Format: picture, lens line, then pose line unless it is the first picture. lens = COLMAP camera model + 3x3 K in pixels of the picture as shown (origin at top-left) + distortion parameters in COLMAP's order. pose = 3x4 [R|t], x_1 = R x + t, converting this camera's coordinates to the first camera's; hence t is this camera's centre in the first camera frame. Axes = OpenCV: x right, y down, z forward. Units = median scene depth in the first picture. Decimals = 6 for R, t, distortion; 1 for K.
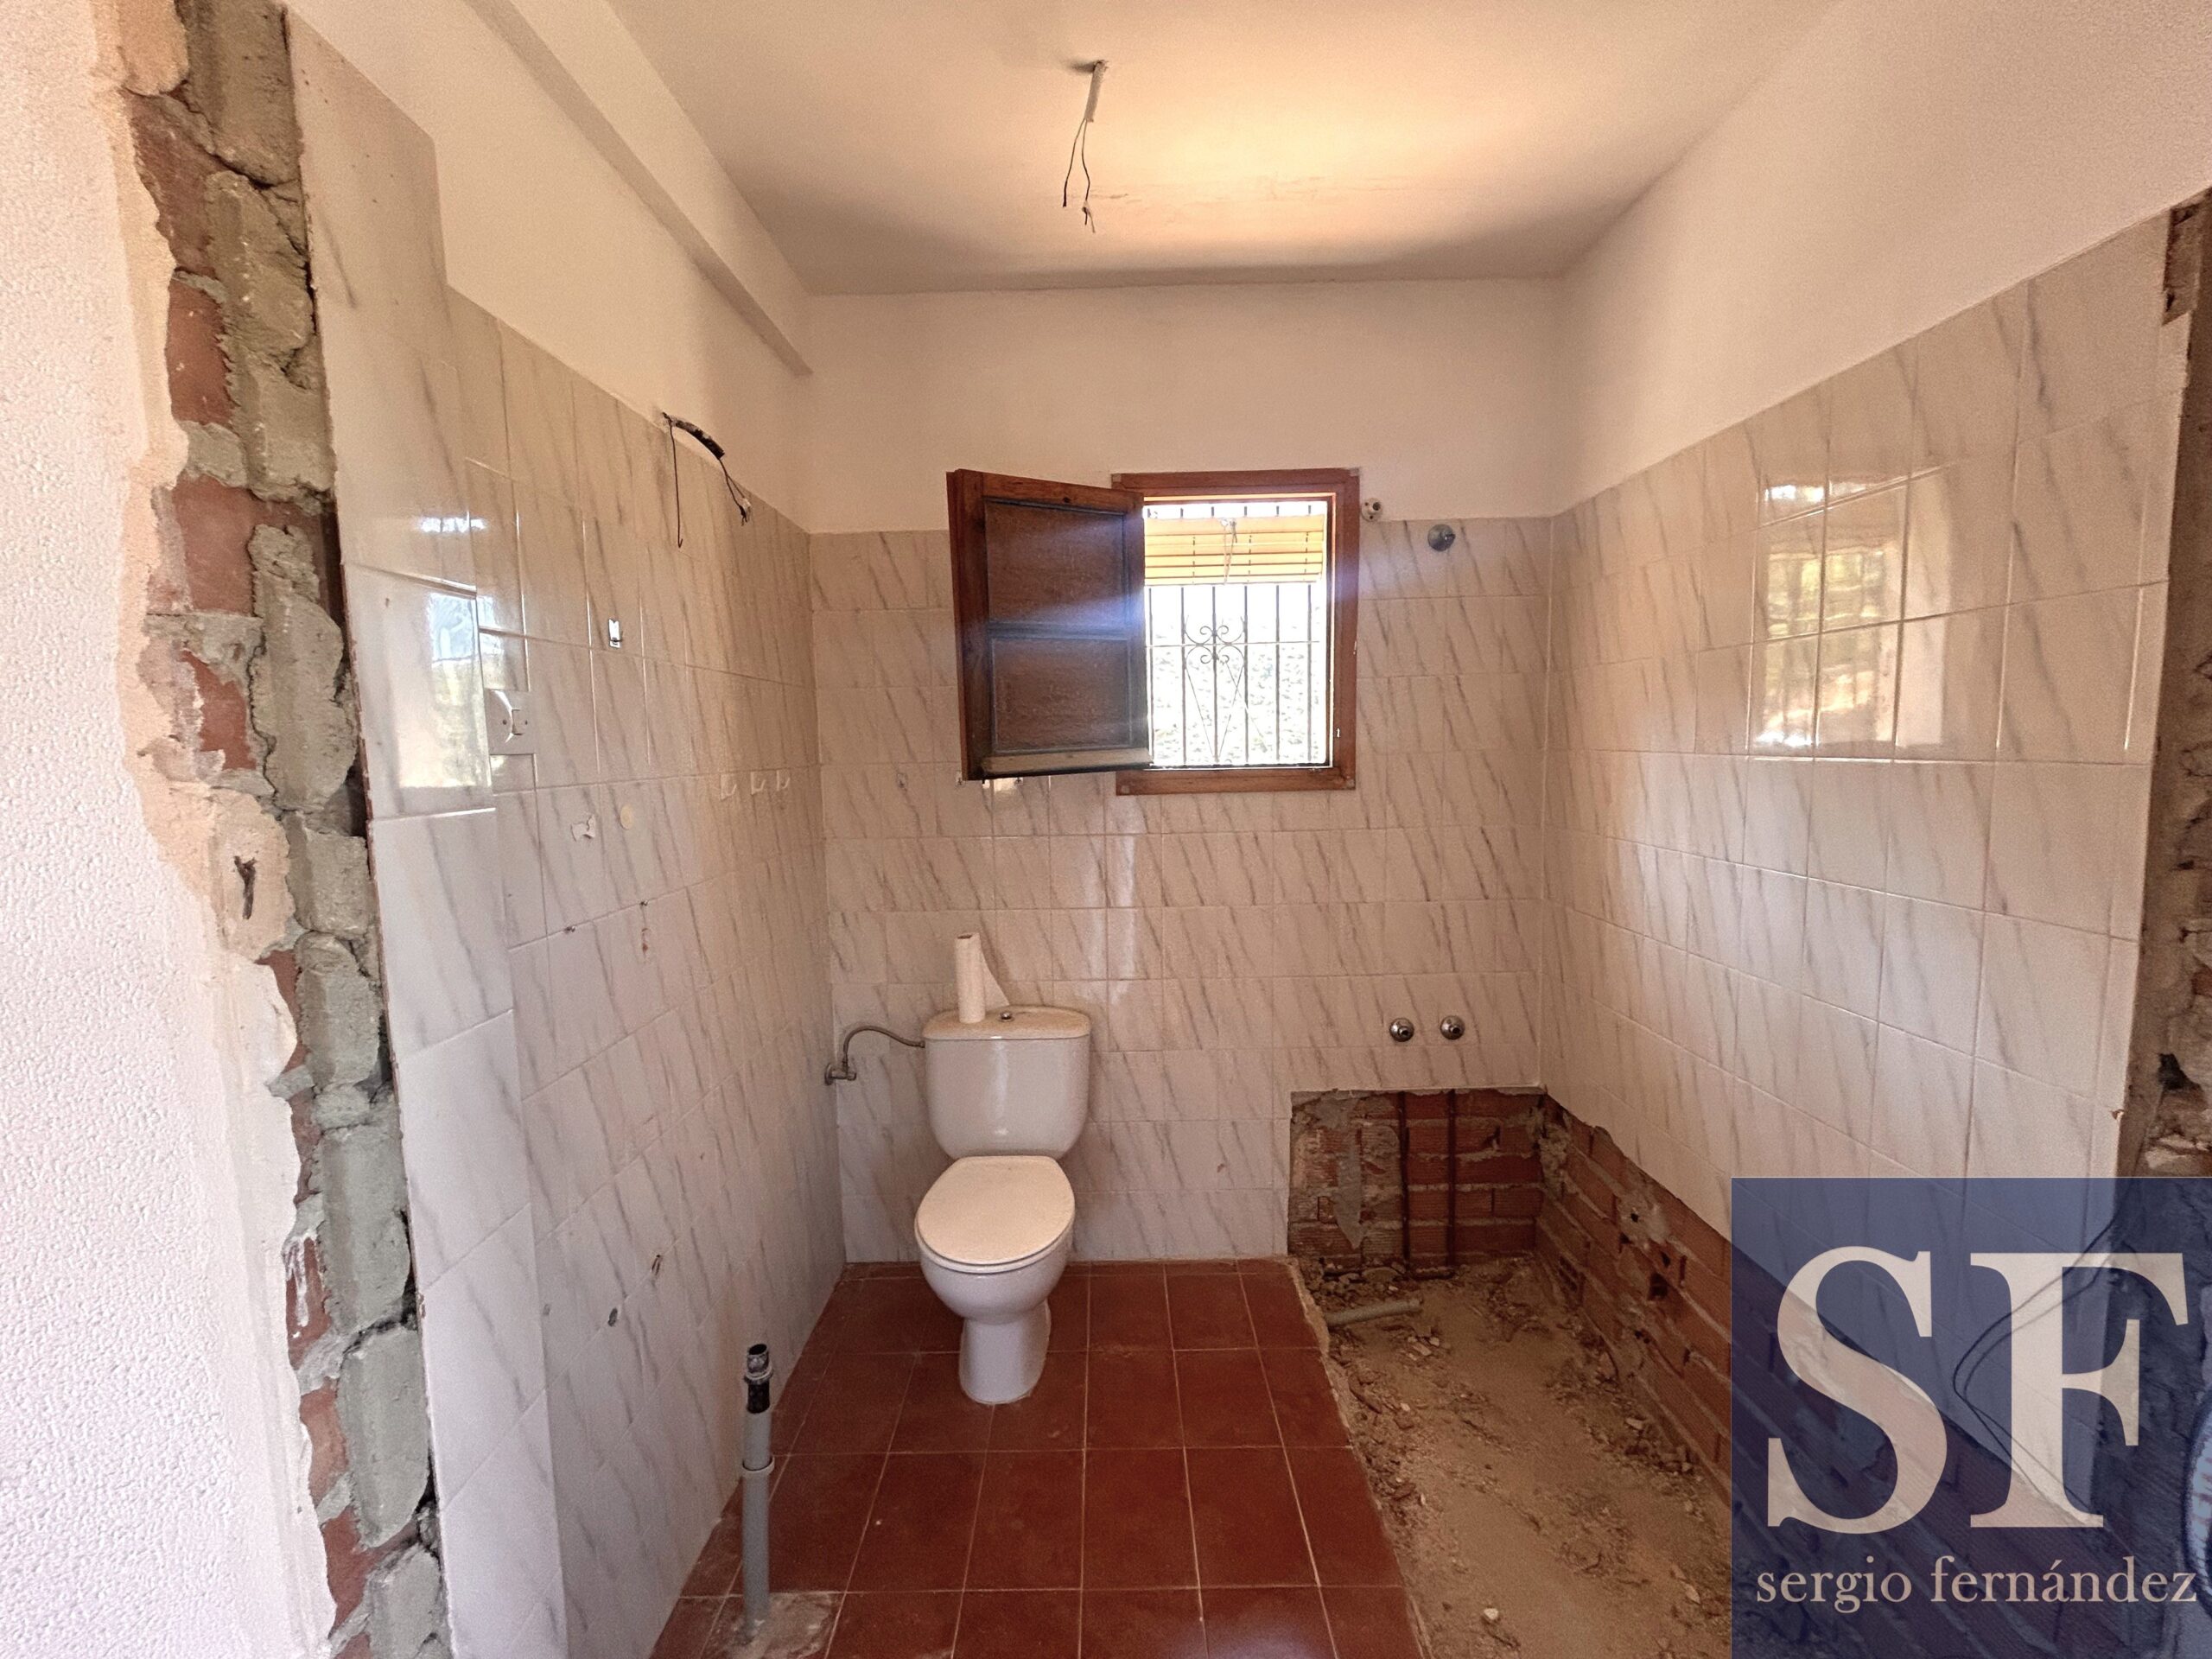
lens RADIAL K [[897.2, 0, 1103.4], [0, 897.2, 821.0], [0, 0, 1]] dist [0.000200, -0.000126]
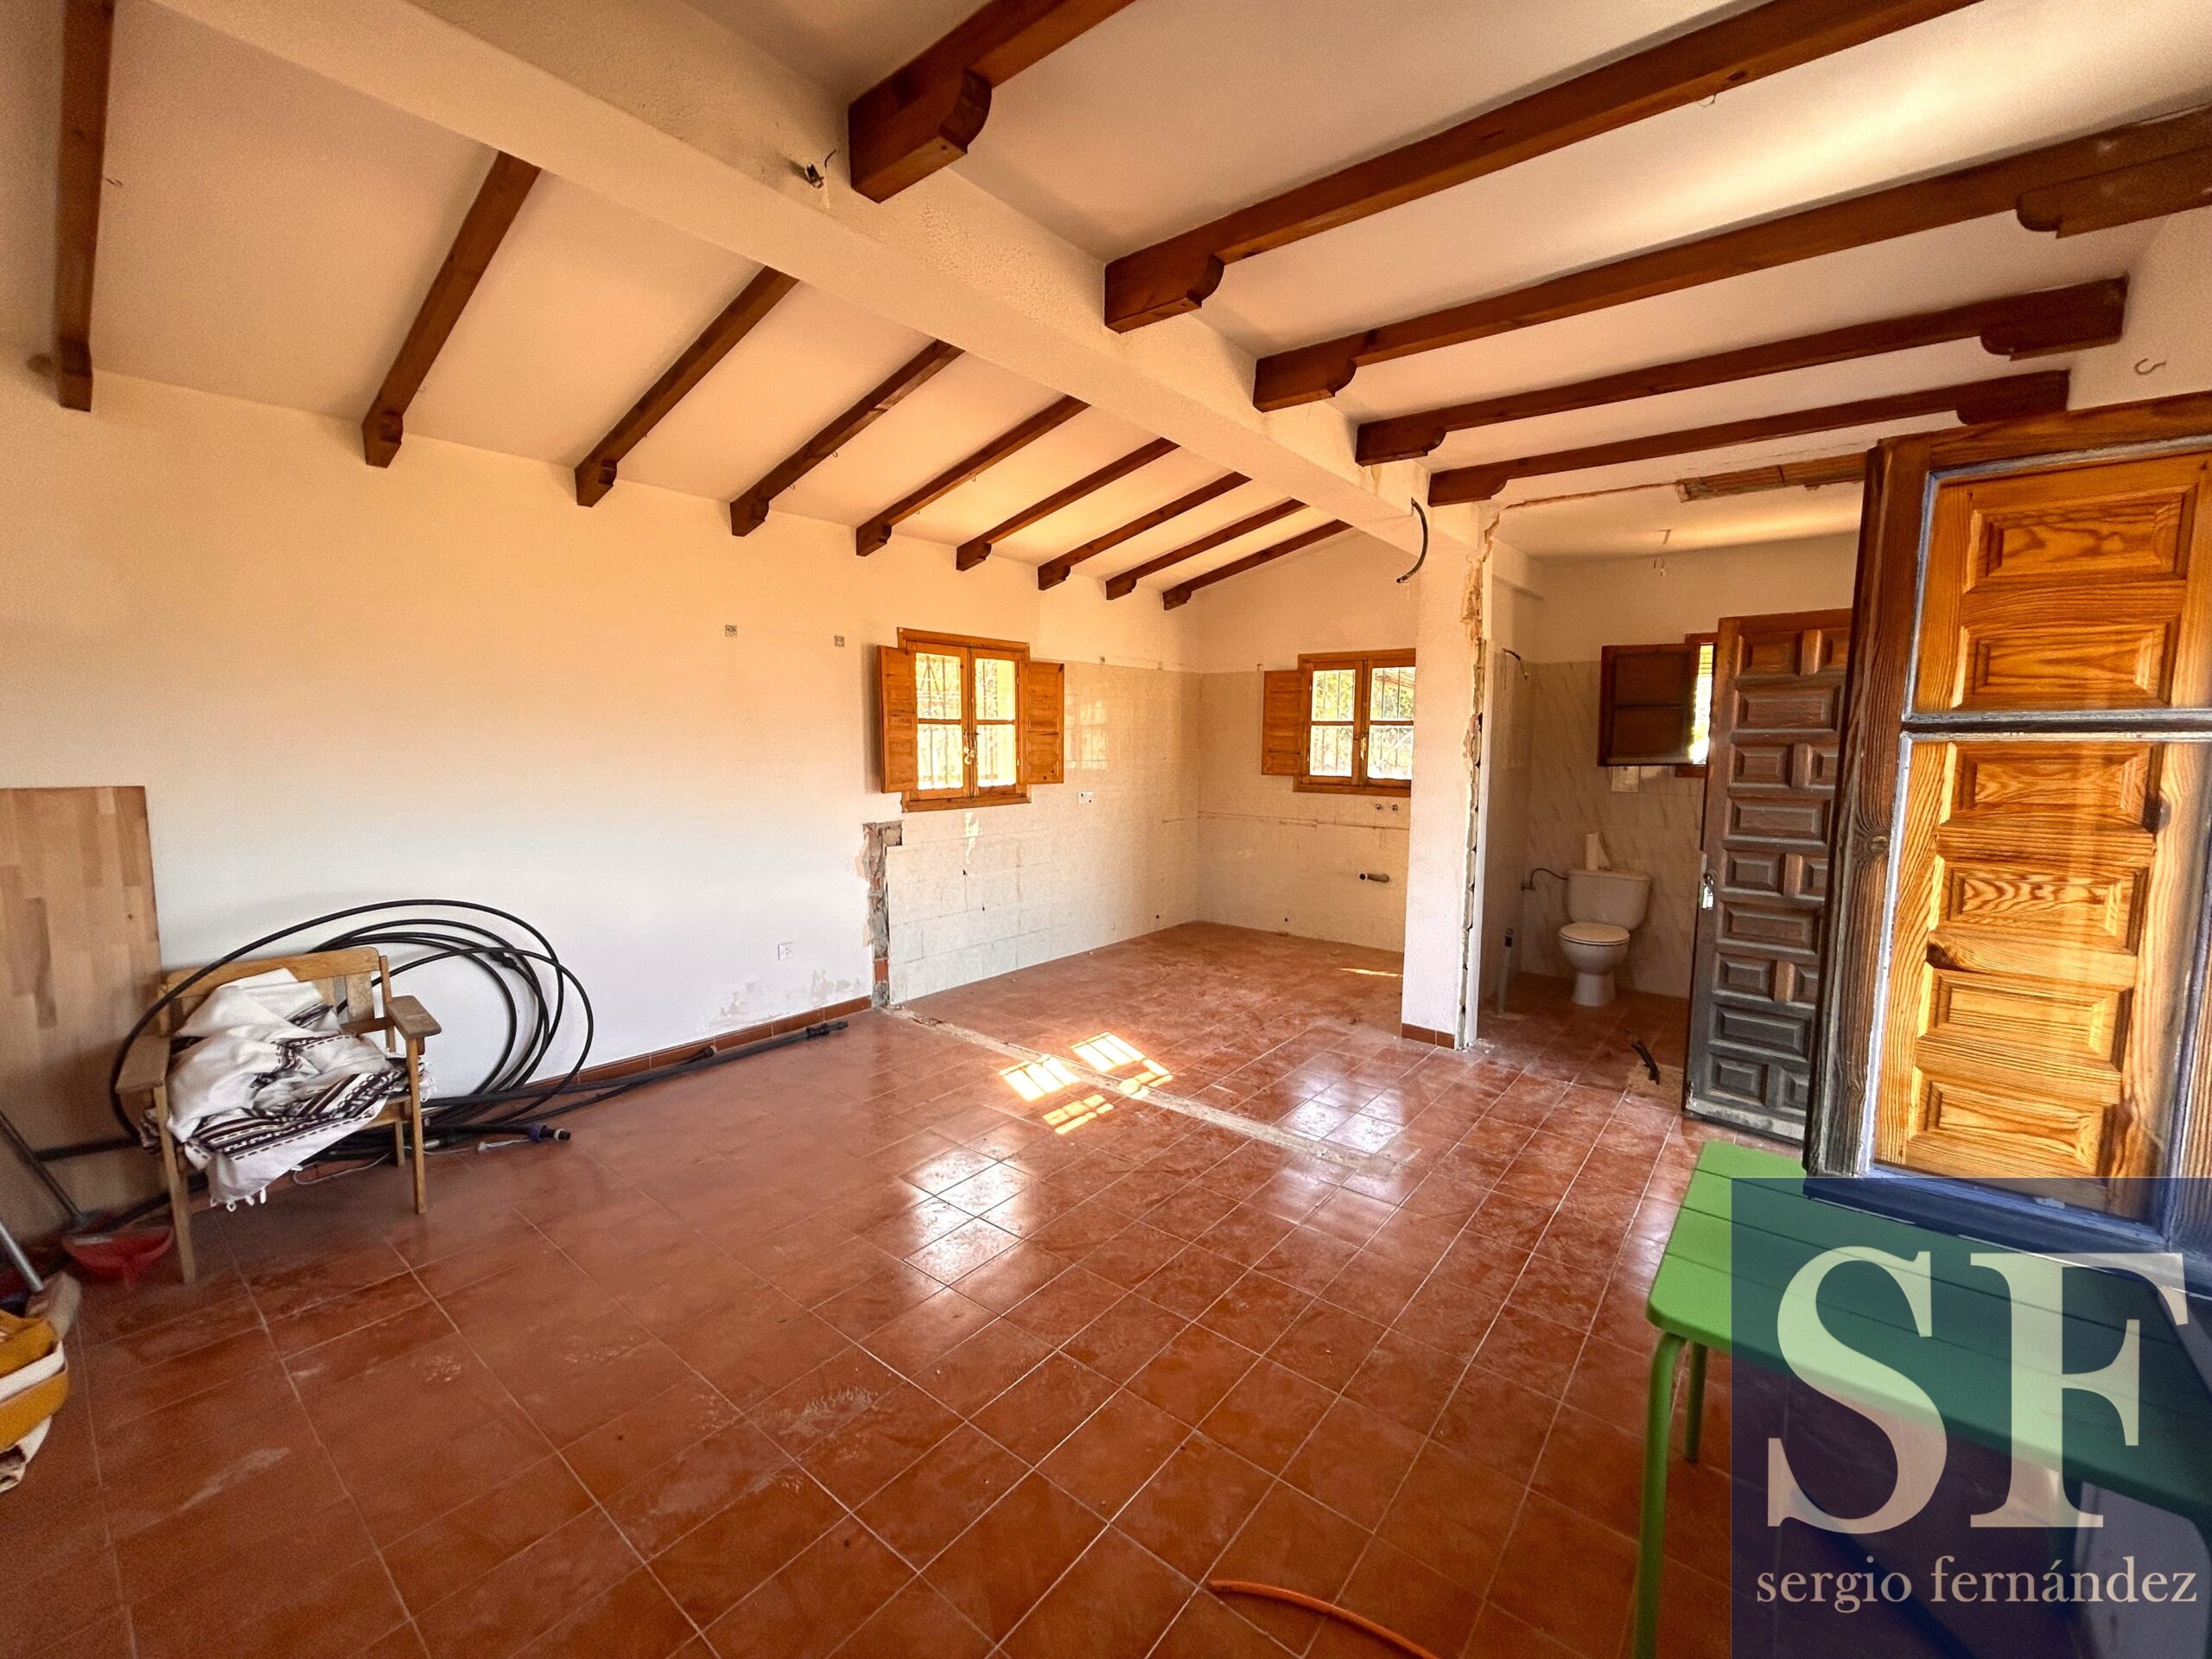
lens RADIAL K [[897.2, 0, 1111.8], [0, 897.2, 824.0], [0, 0, 1]] dist [0.000200, -0.000126]
pose [[0.782789, 0.086609, -0.616231, 0.304950], [-0.081051, 0.996022, 0.037029, 0.117631], [0.616986, 0.020960, 0.786695, -1.610954]]
